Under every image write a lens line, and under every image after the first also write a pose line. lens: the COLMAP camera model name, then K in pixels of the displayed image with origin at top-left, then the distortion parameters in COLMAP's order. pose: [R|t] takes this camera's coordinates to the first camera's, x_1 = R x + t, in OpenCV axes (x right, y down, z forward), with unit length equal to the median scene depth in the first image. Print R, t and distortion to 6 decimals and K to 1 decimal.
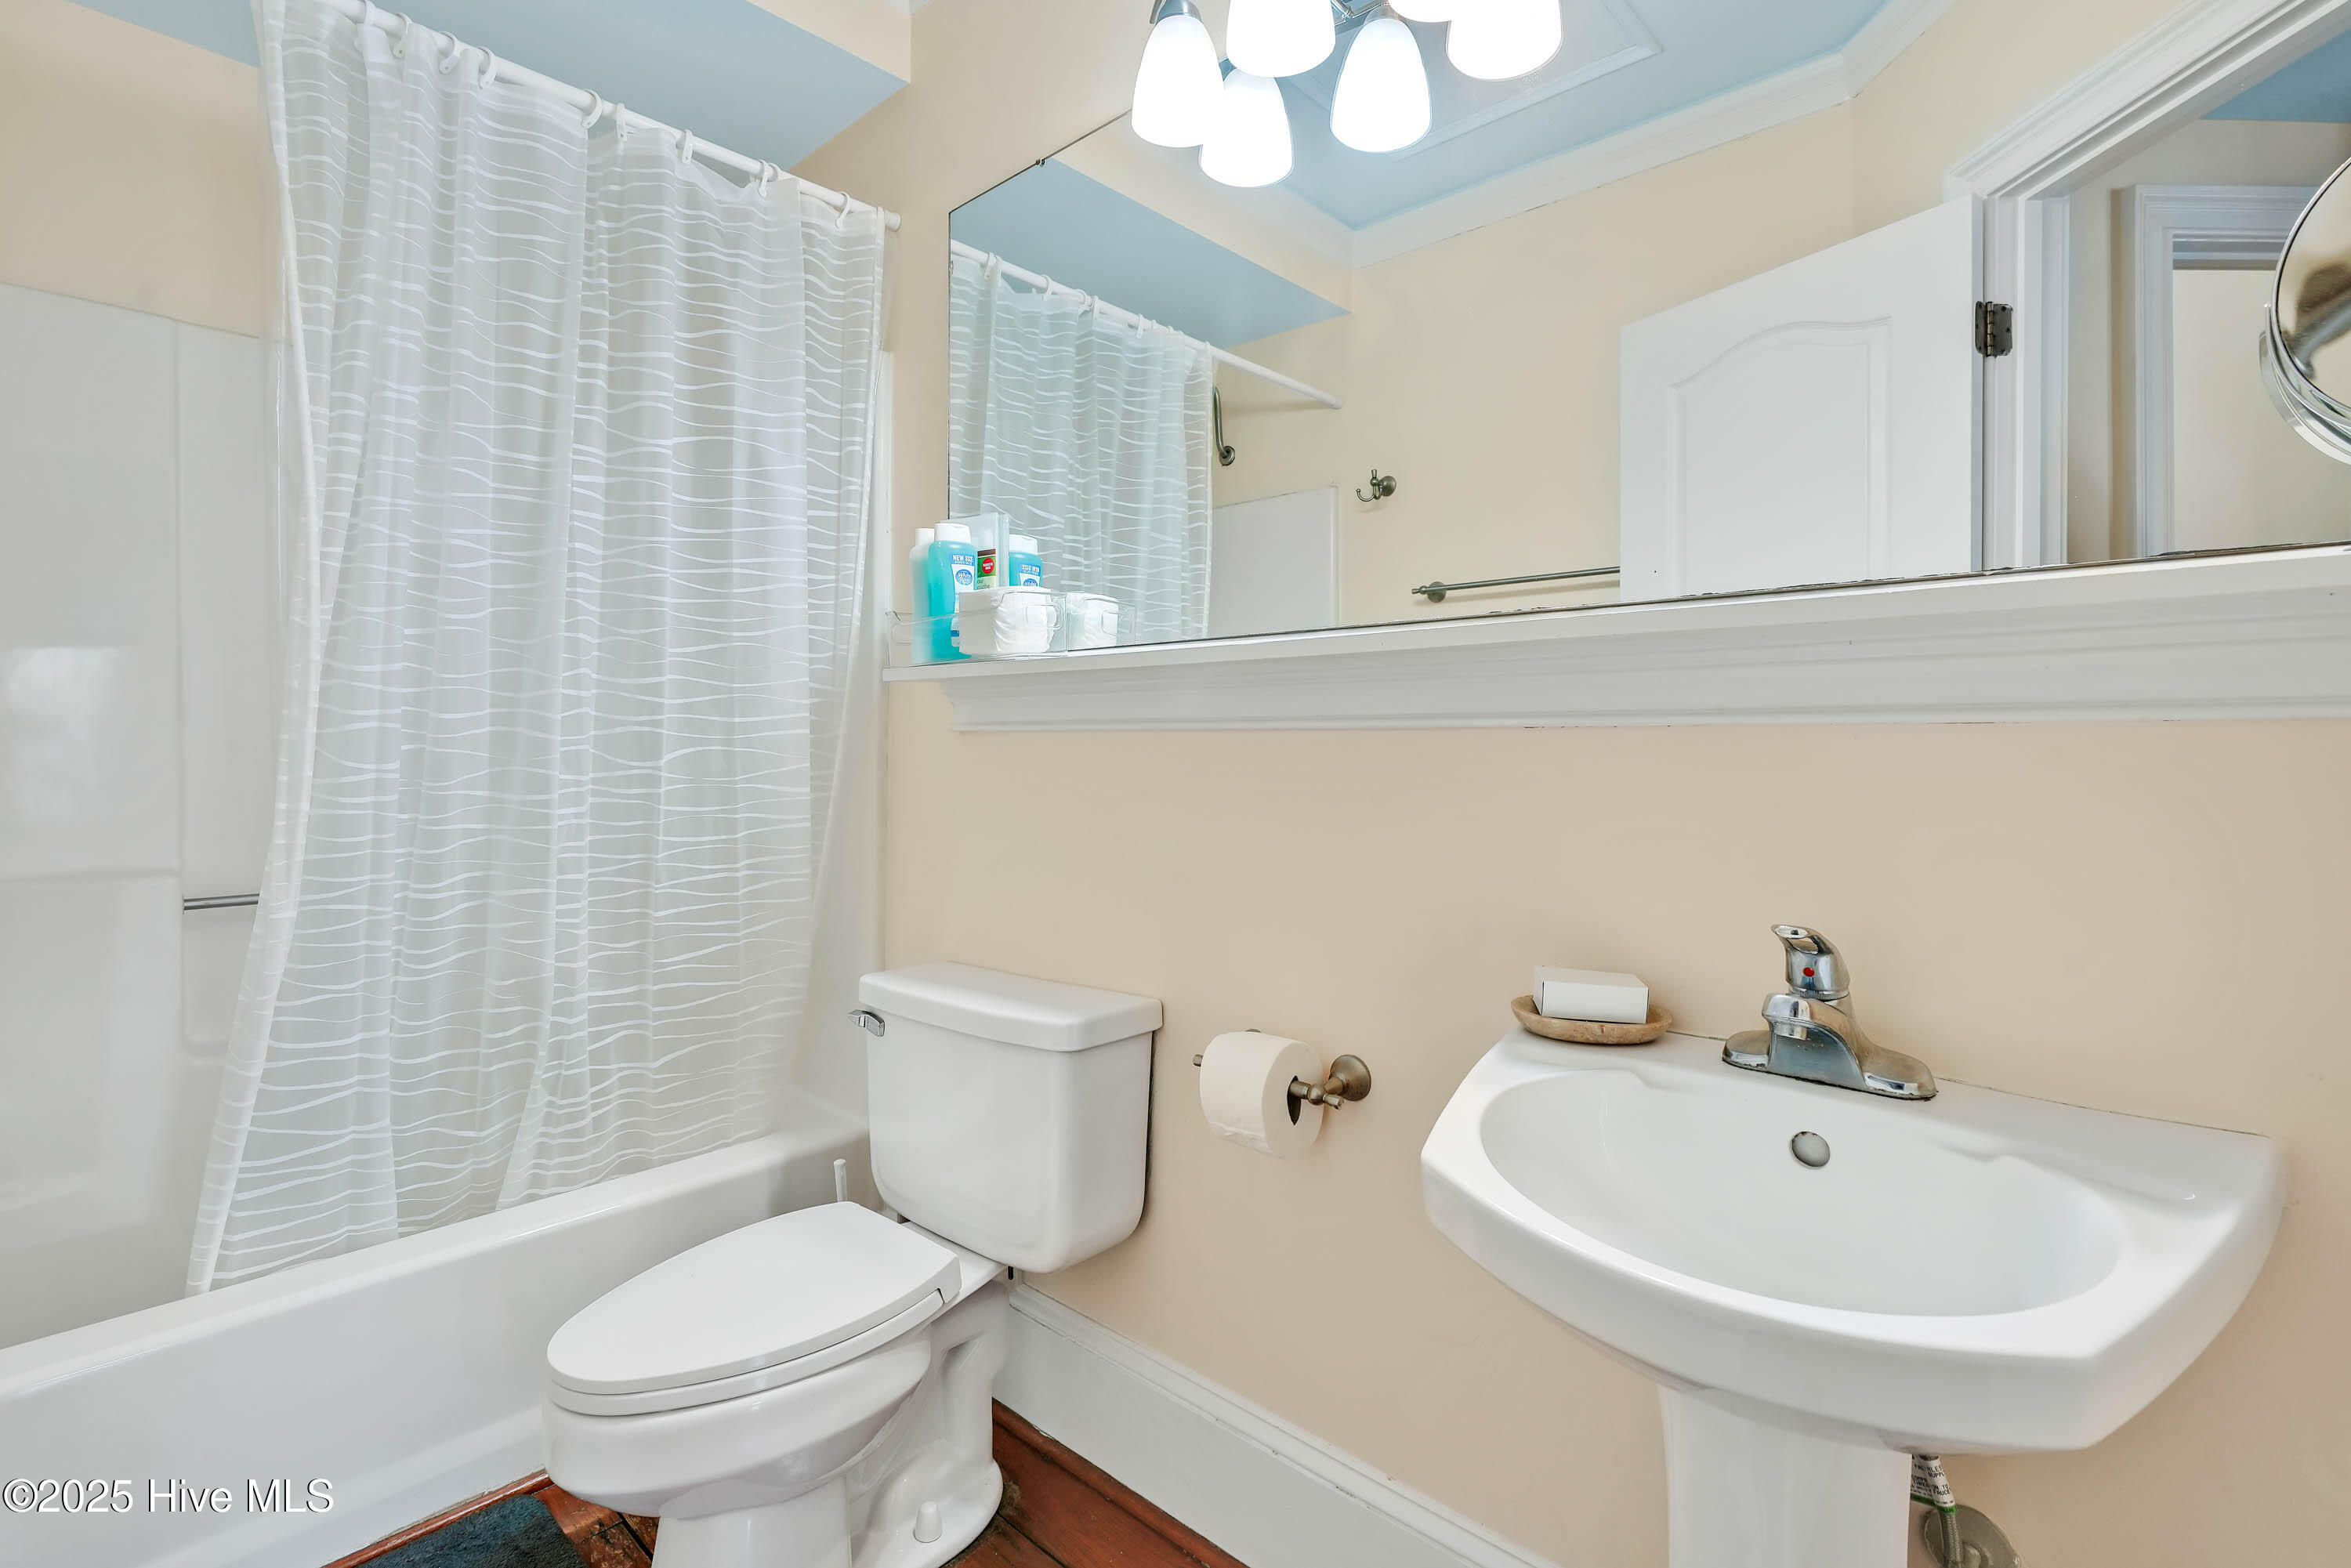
lens RADIAL K [[1074.3, 0, 1157.5], [0, 1074.3, 746.8], [0, 0, 1]] dist [-0.019632, 0.005773]
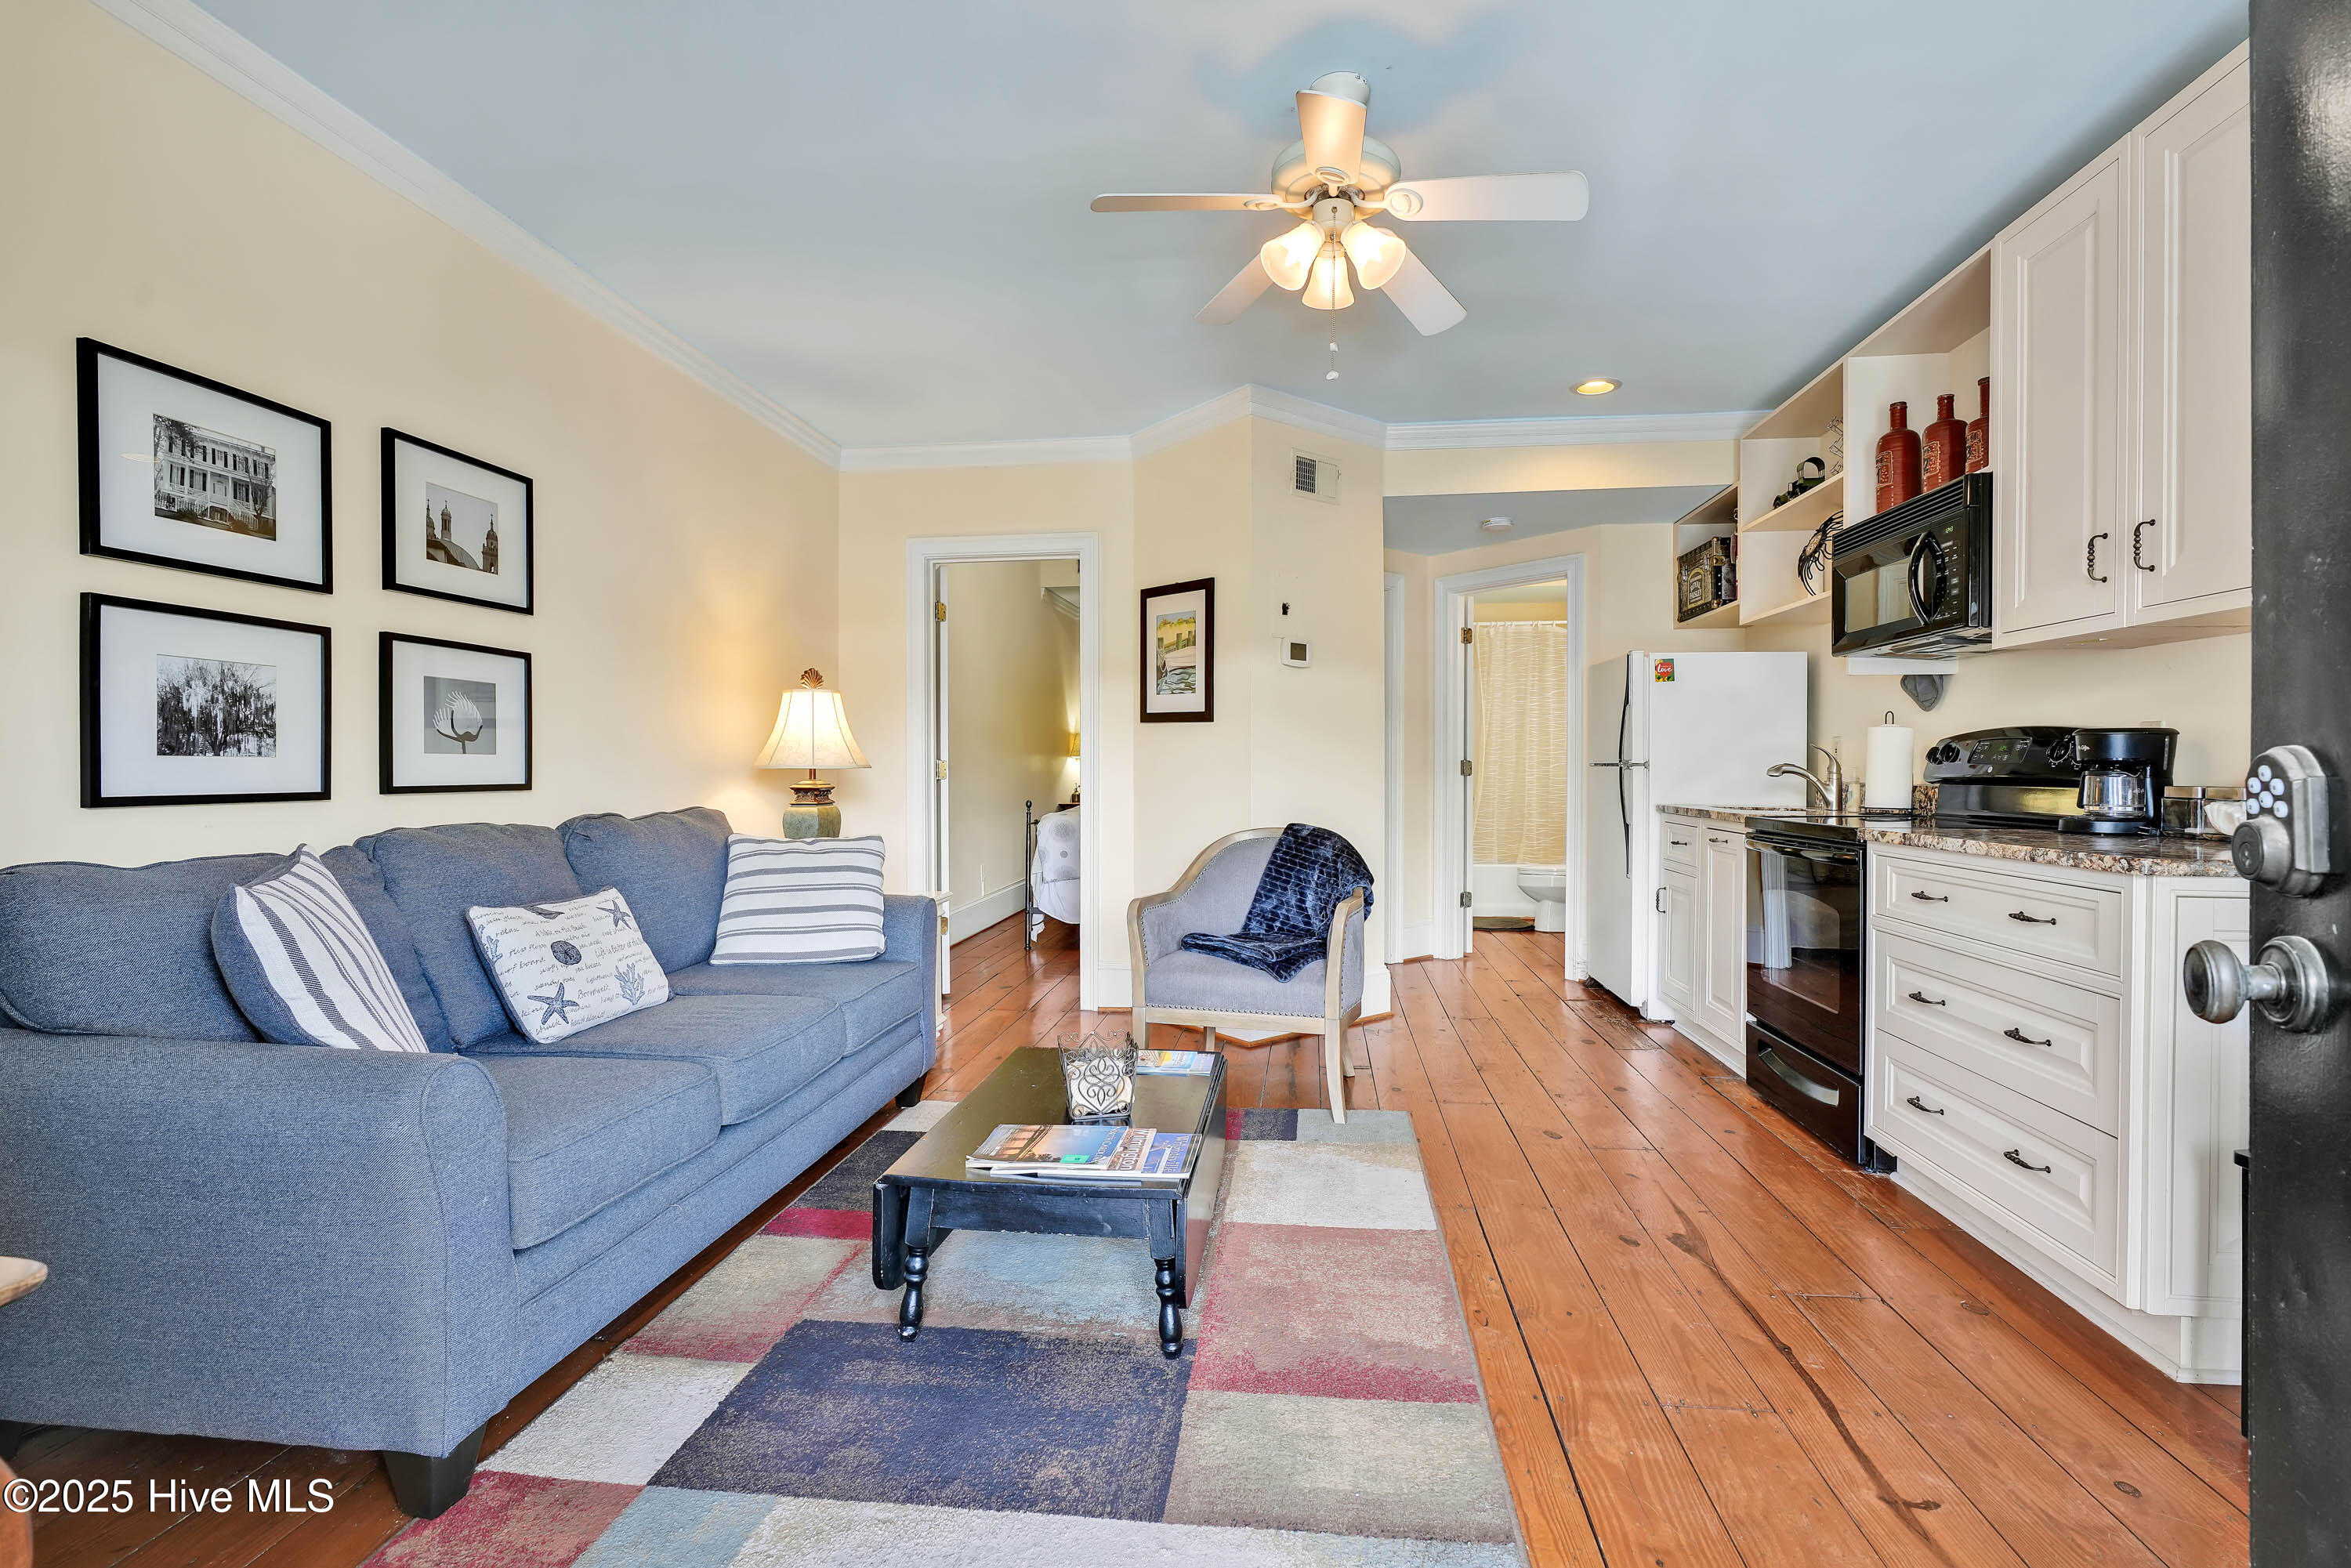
lens RADIAL K [[1074.3, 0, 1166.7], [0, 1074.3, 769.2], [0, 0, 1]] dist [-0.019632, 0.005773]
pose [[0.583122, -0.003315, -0.812378, 2.212001], [0.001831, 0.999994, -0.002766, 0.033922], [0.812383, 0.000126, 0.583125, -2.865996]]
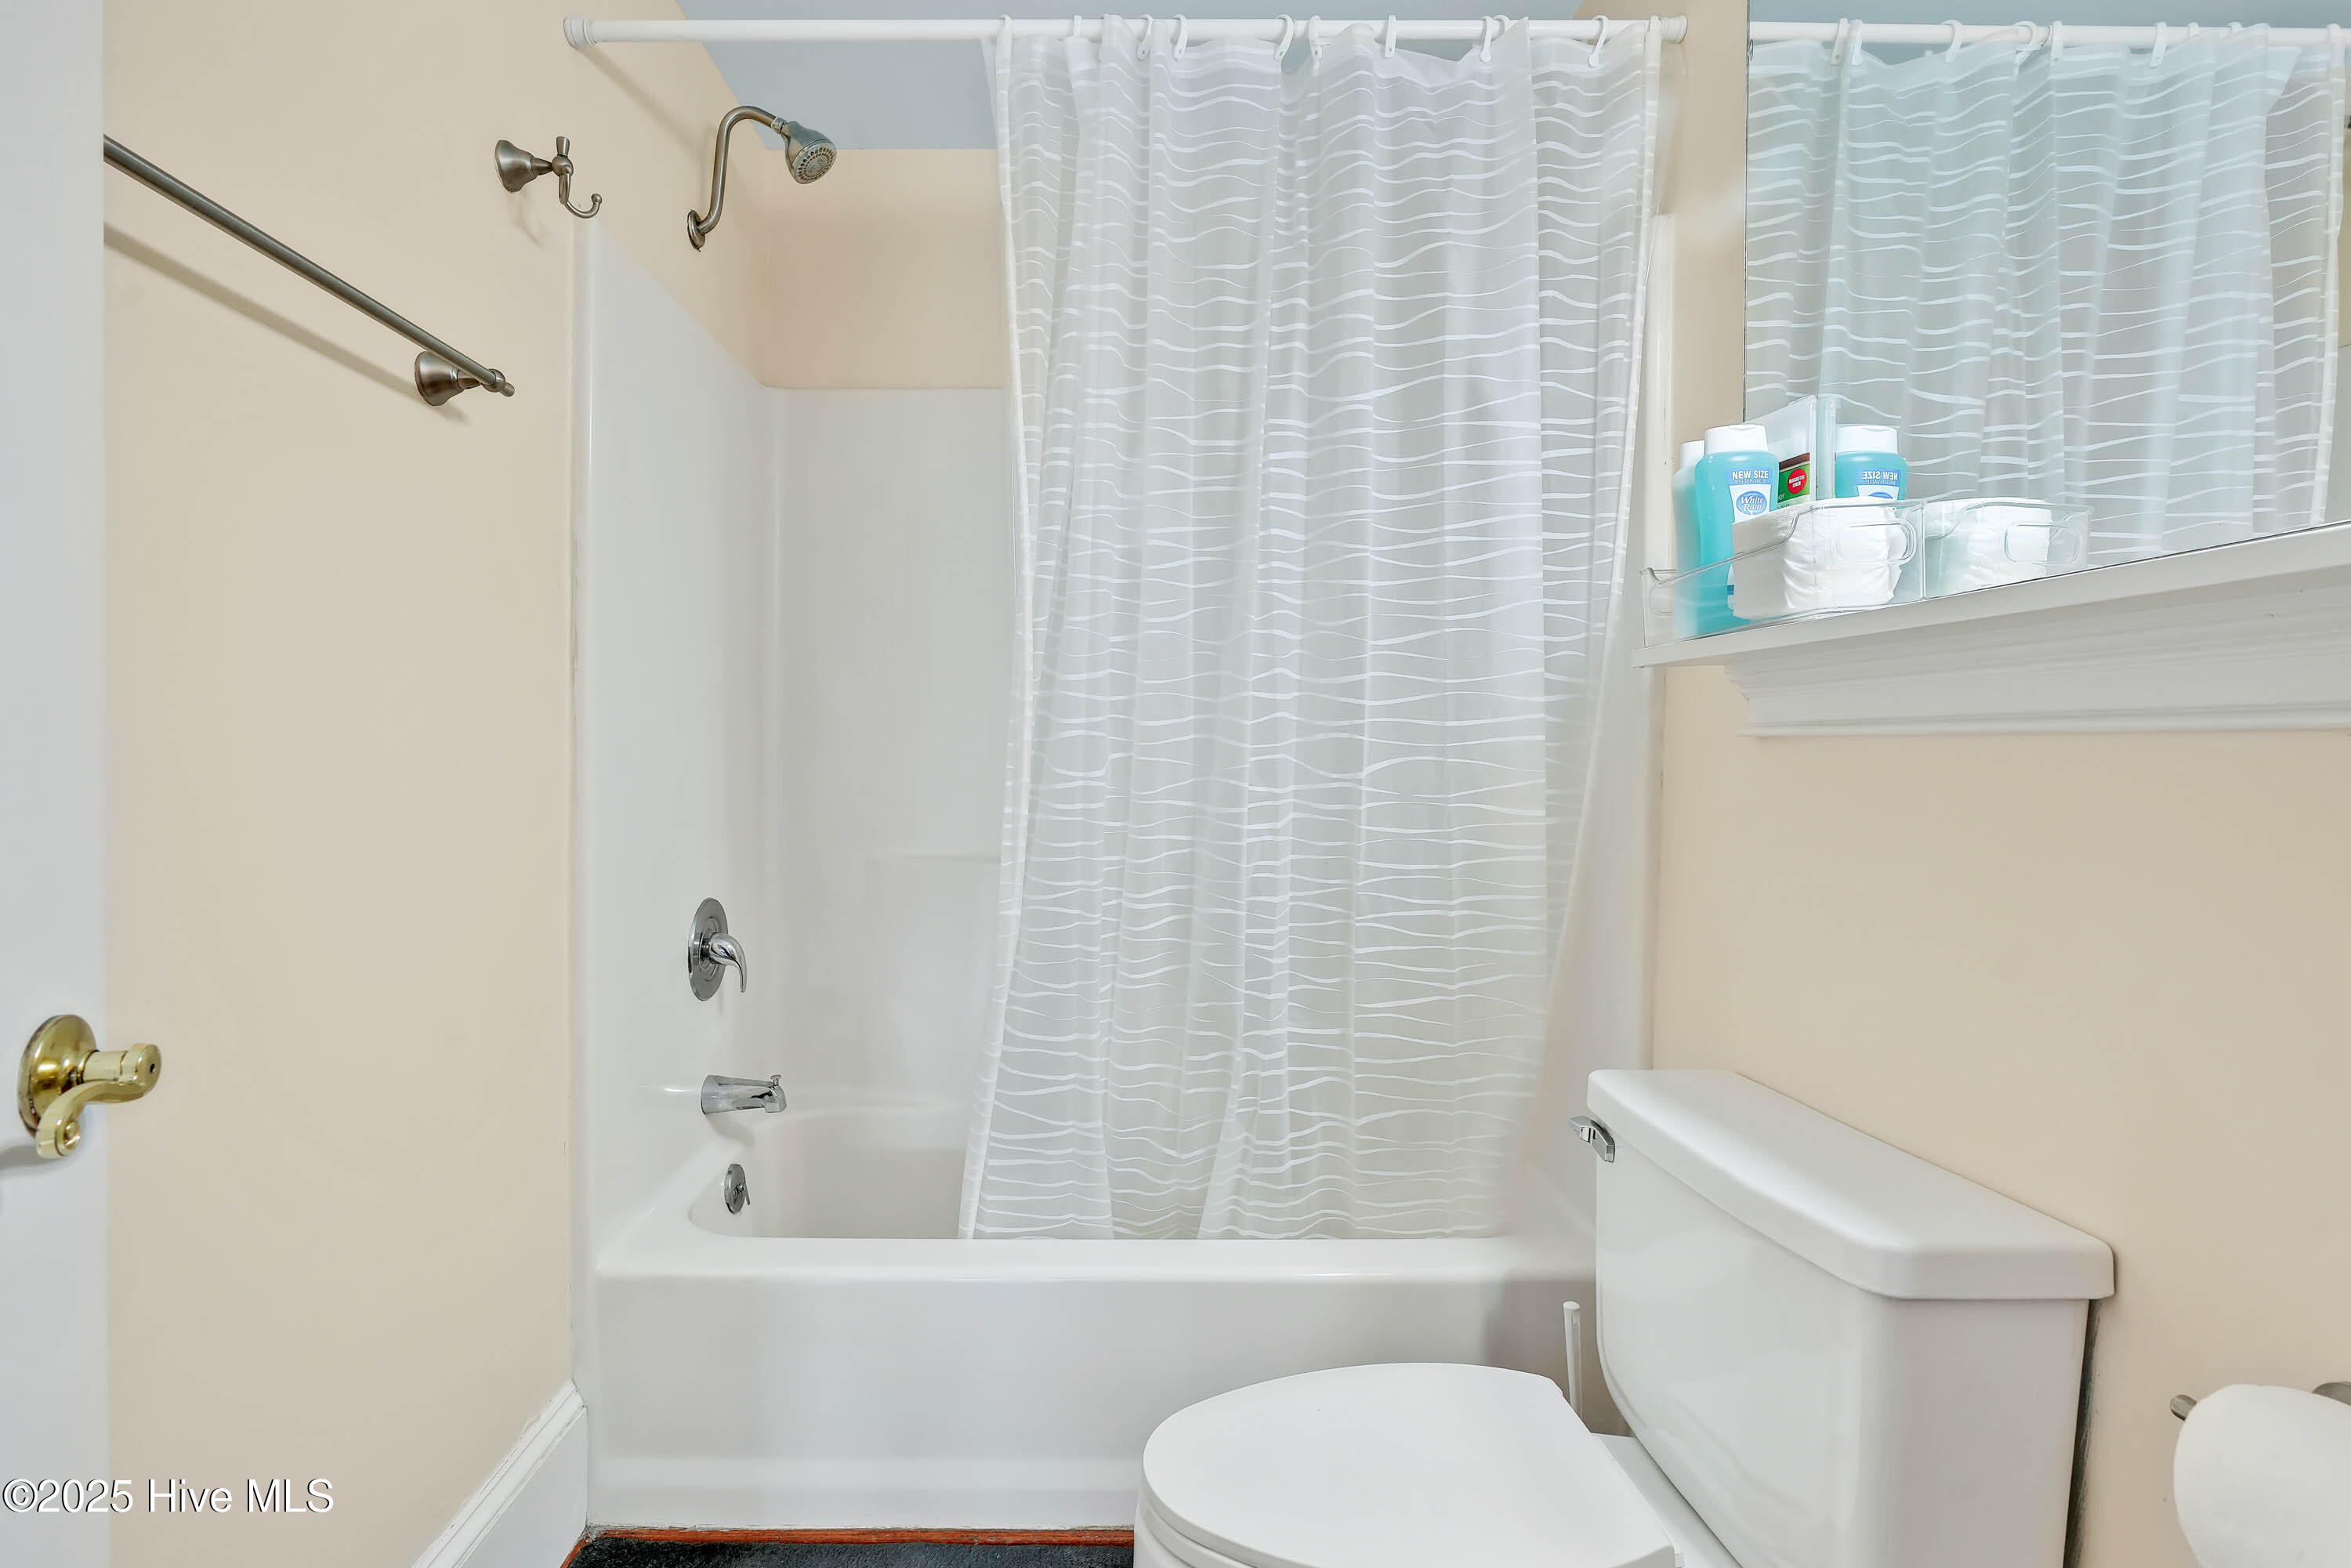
lens RADIAL K [[1074.3, 0, 1161.3], [0, 1074.3, 778.7], [0, 0, 1]] dist [-0.019632, 0.005773]
pose [[0.689208, 0.015944, -0.724389, 0.048840], [-0.006854, 0.999857, 0.015485, 0.005725], [0.724532, -0.005707, 0.689218, 0.300407]]
